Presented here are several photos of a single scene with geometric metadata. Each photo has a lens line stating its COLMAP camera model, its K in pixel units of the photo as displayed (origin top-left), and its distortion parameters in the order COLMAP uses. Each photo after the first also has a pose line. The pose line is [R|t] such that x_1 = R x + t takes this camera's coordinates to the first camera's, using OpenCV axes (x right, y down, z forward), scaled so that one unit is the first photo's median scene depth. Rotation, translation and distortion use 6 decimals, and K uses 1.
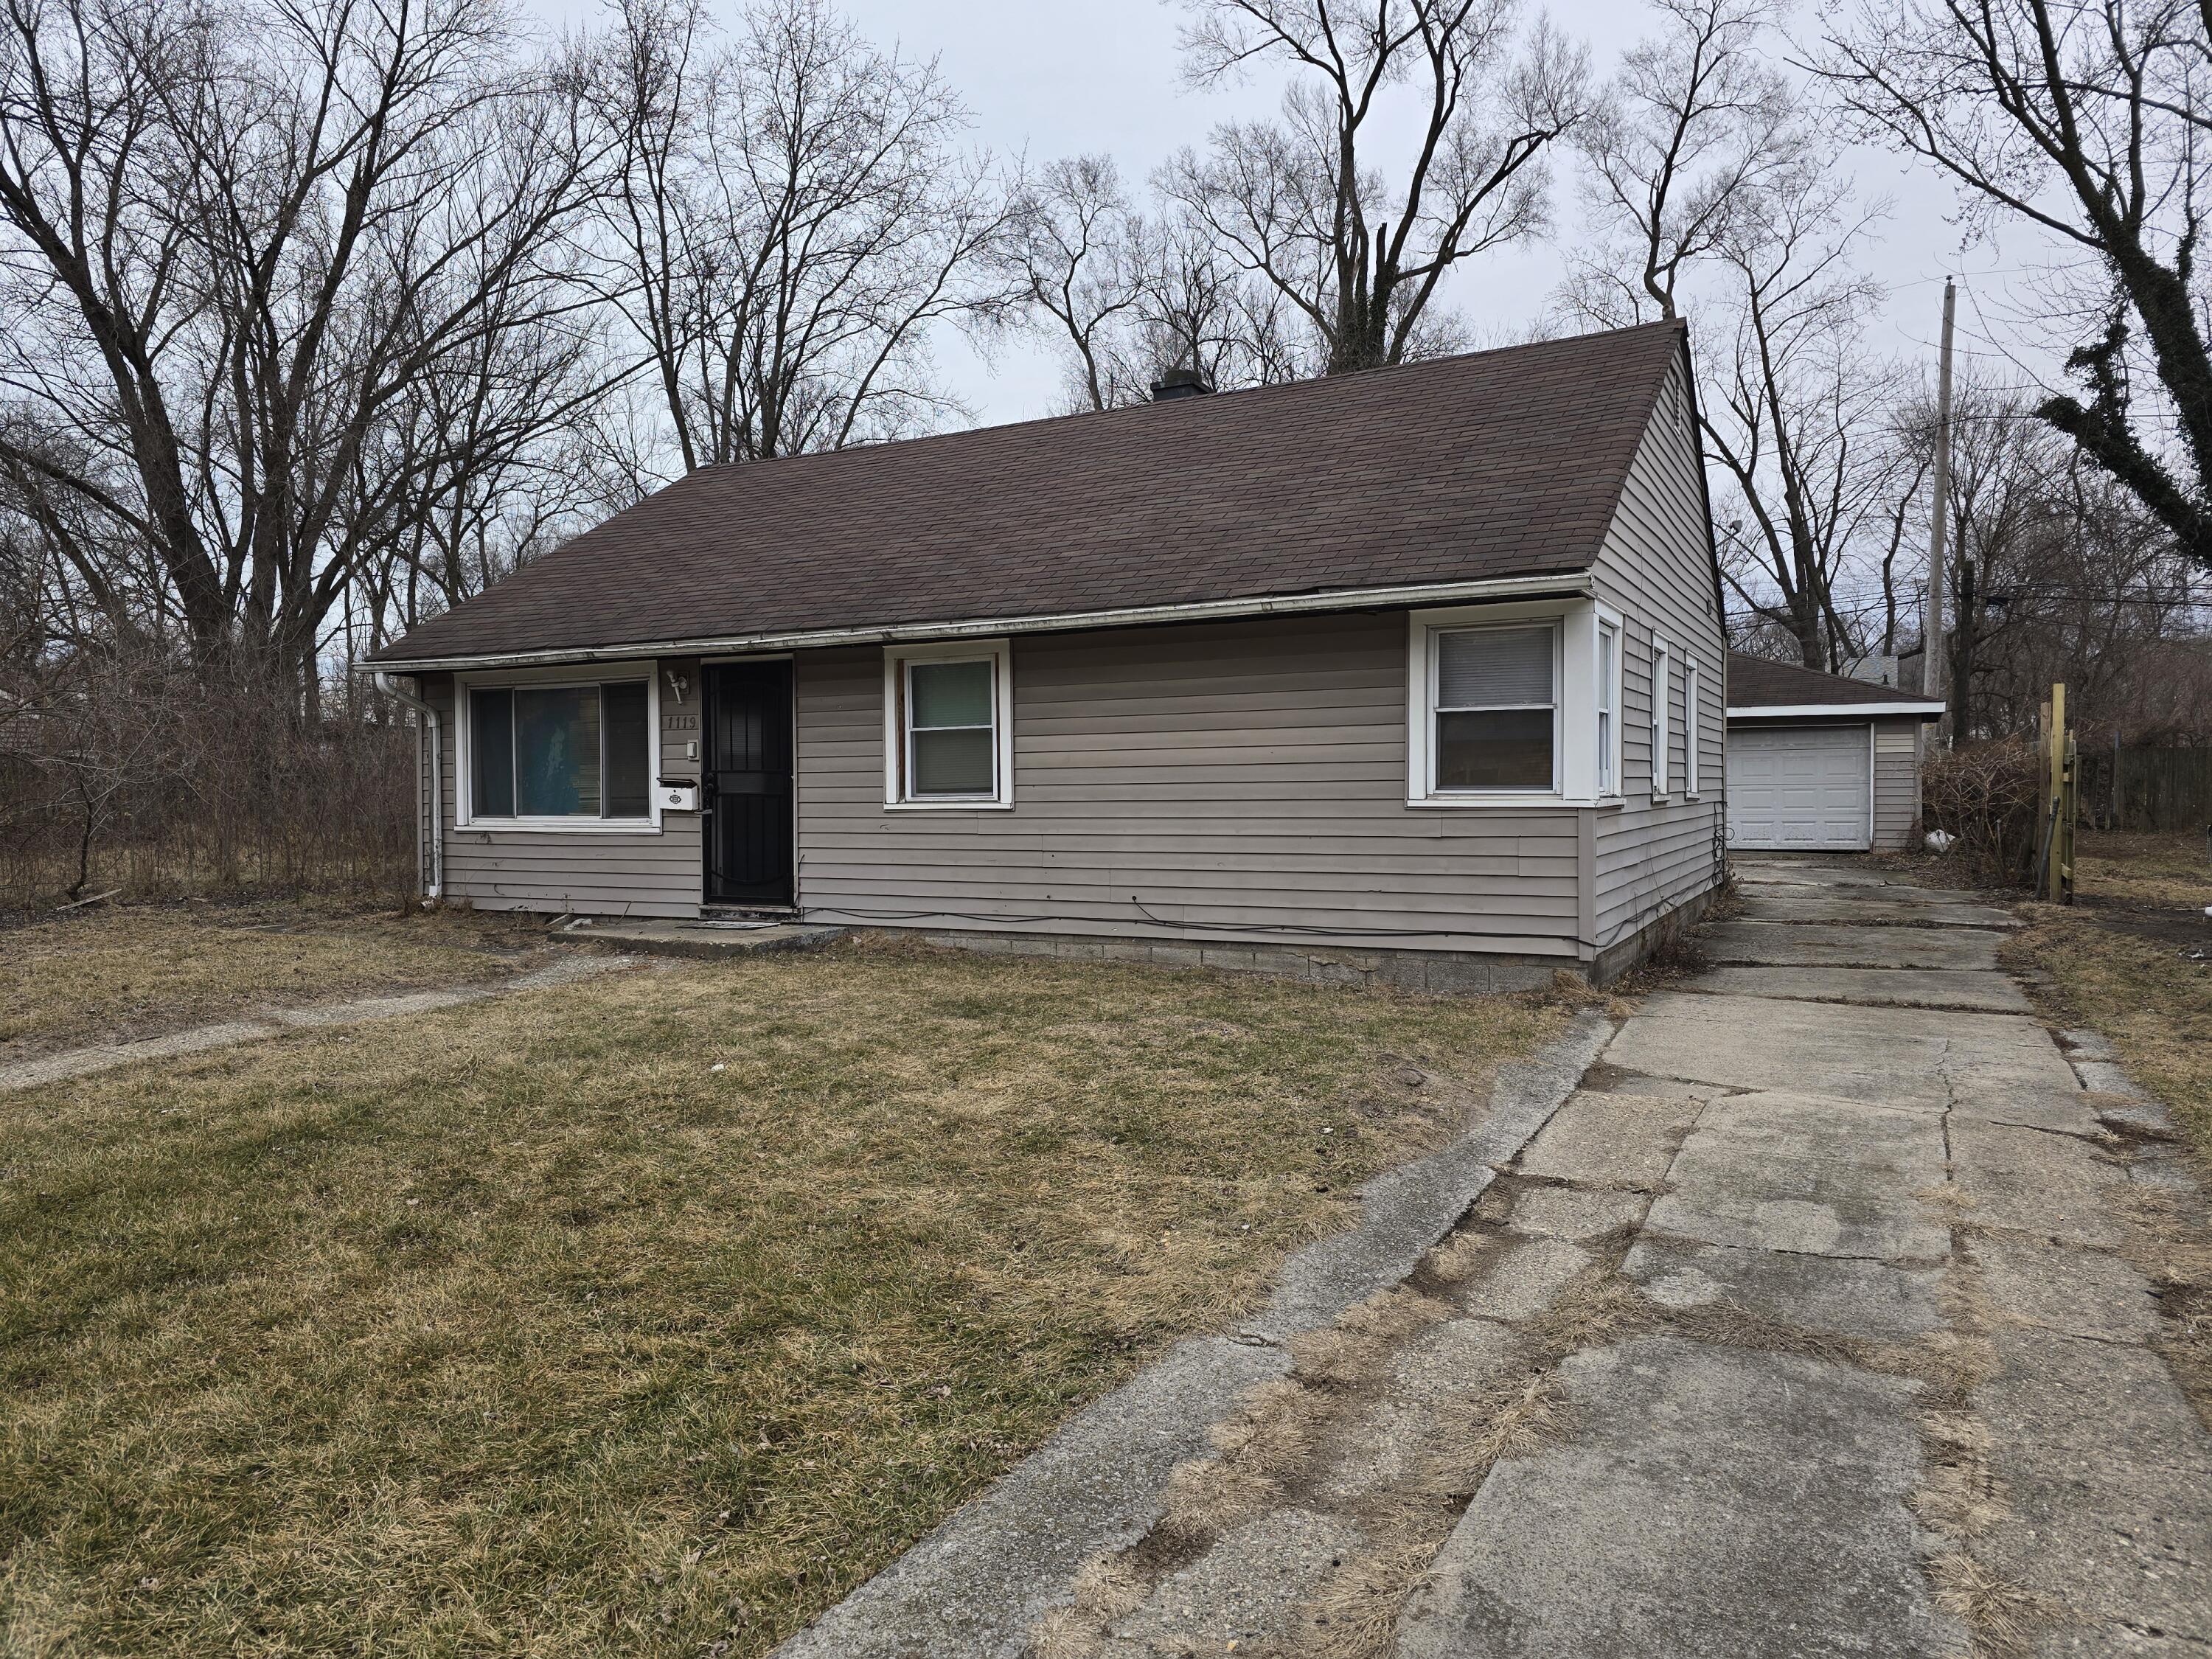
lens RADIAL K [[1472.9, 0, 1107.6], [0, 1472.9, 833.9], [0, 0, 1]] dist [0.003995, 0.002169]
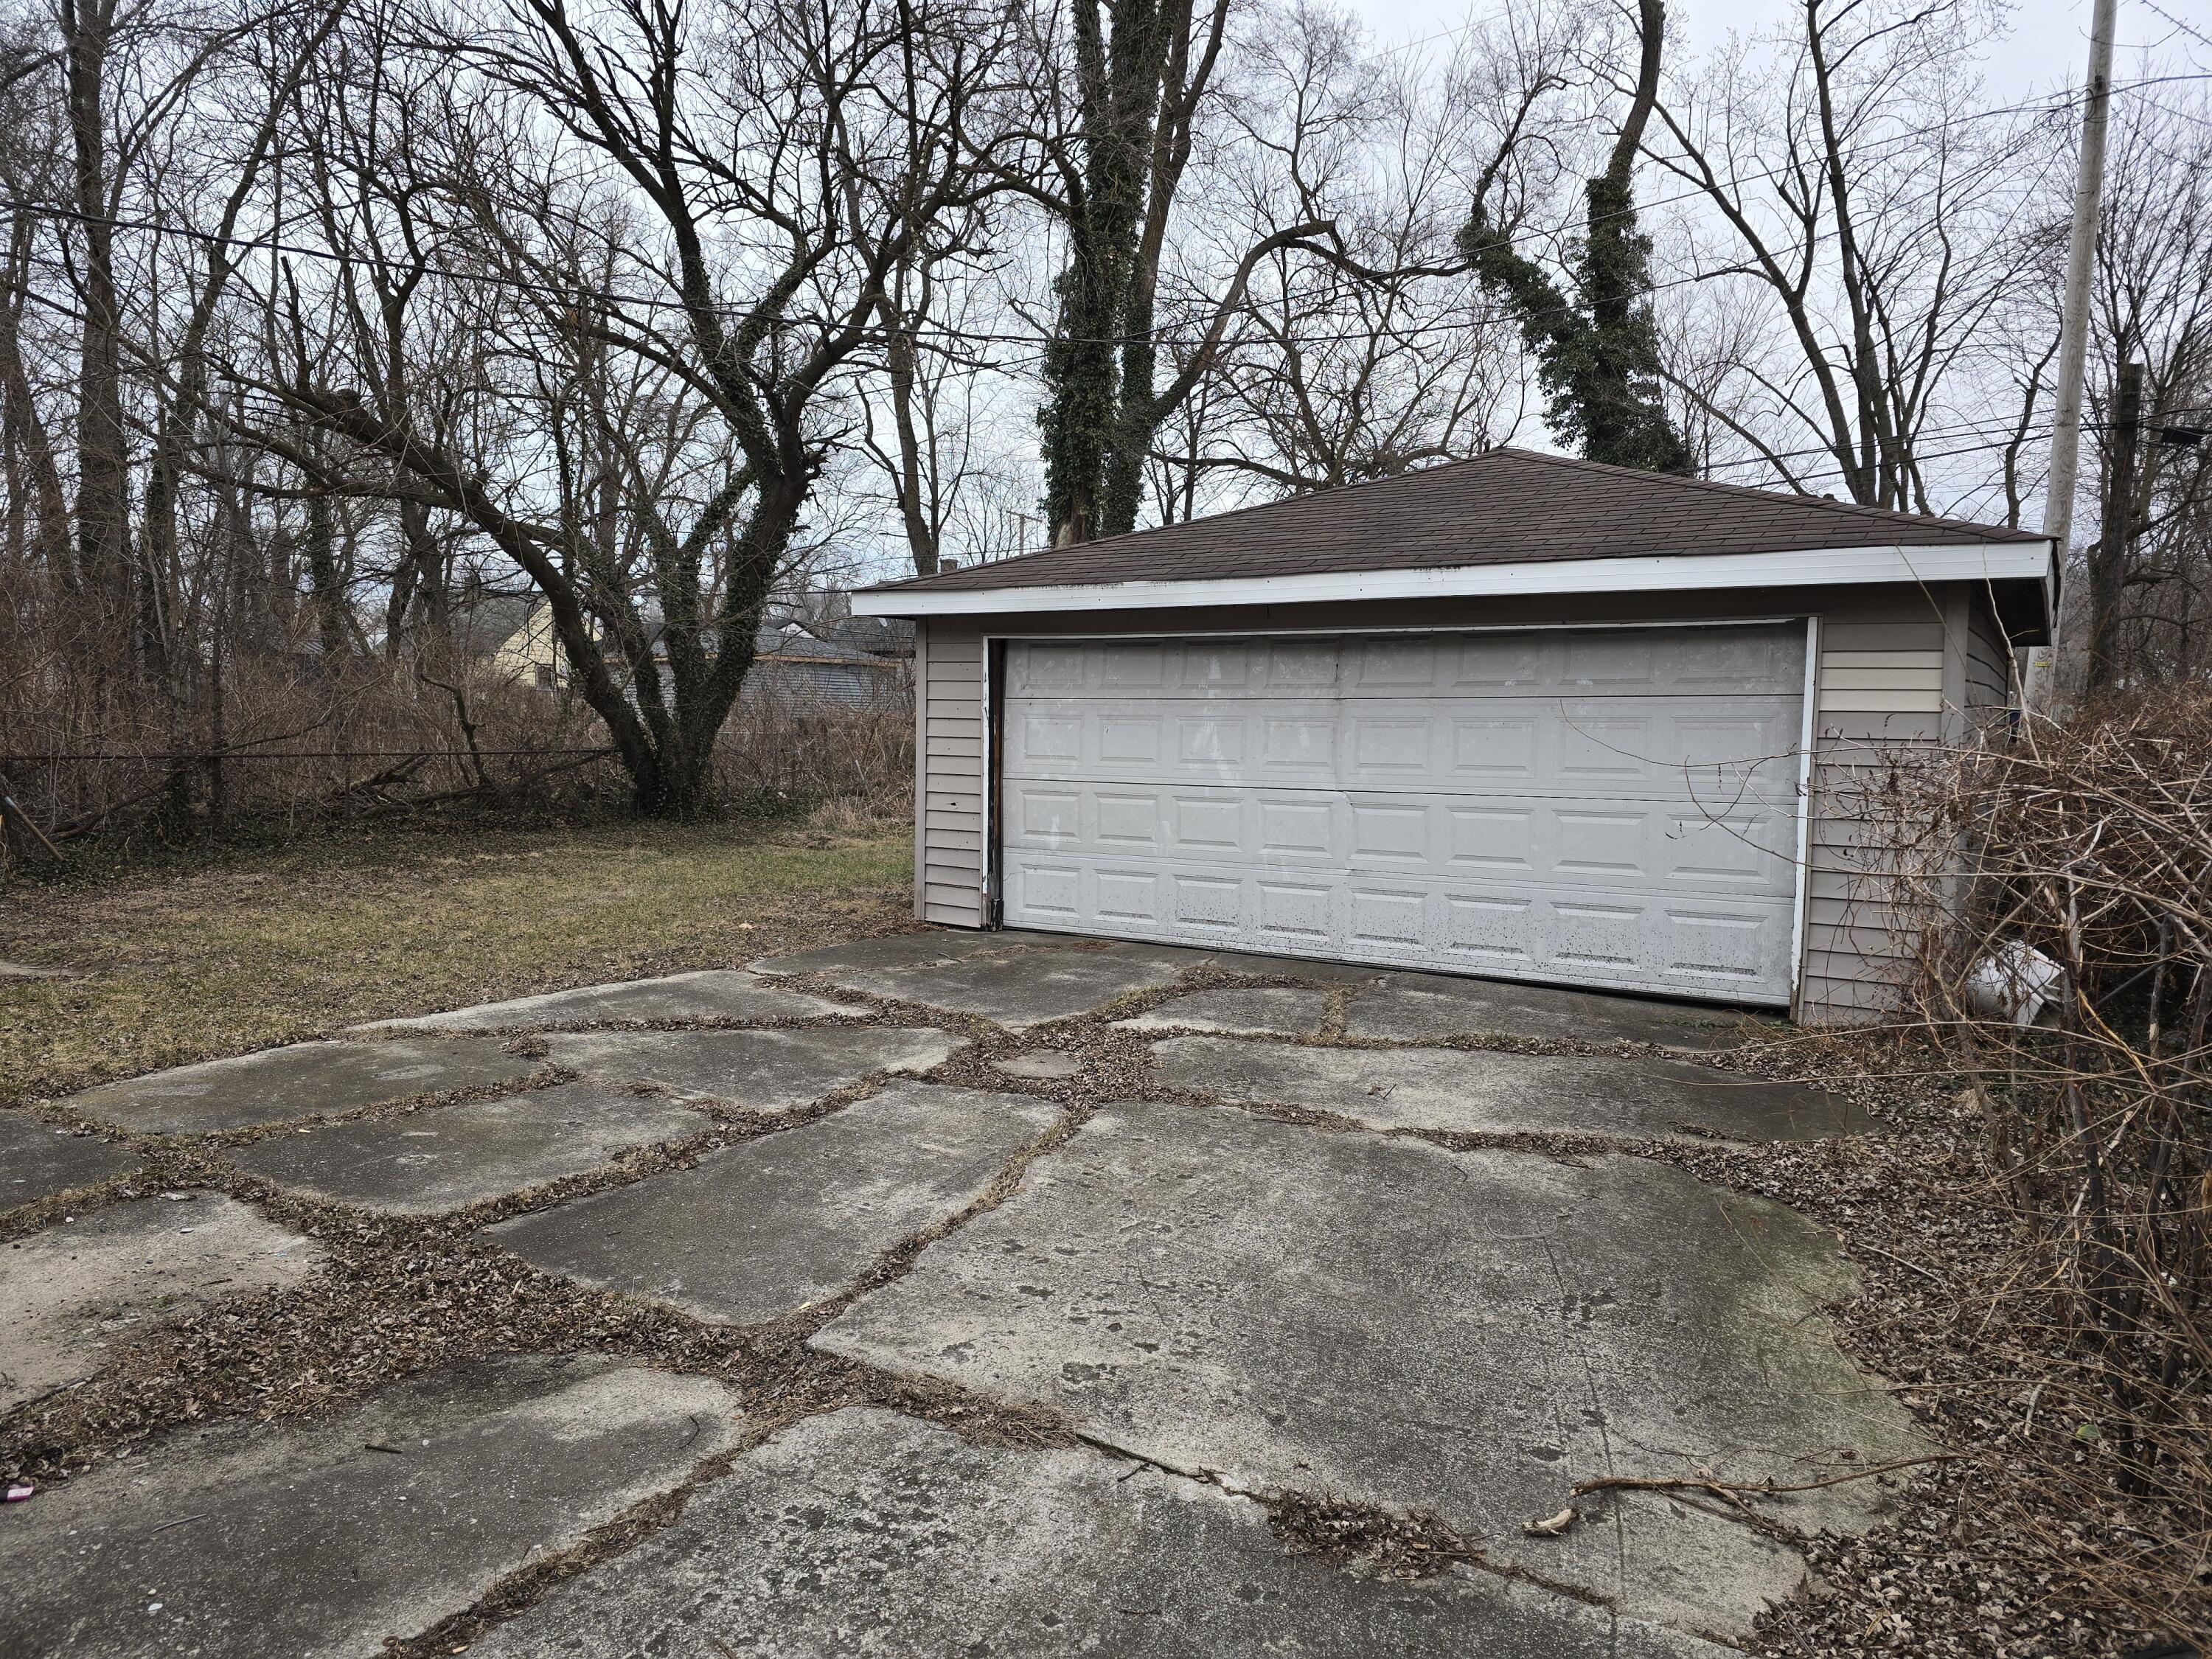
lens RADIAL K [[1472.9, 0, 1103.5], [0, 1472.9, 827.8], [0, 0, 1]] dist [0.003995, 0.002169]
pose [[0.997390, 0.029066, -0.066094, 0.170250], [-0.026320, 0.998769, 0.042049, -0.017077], [0.067235, -0.040200, 0.996927, 0.294184]]
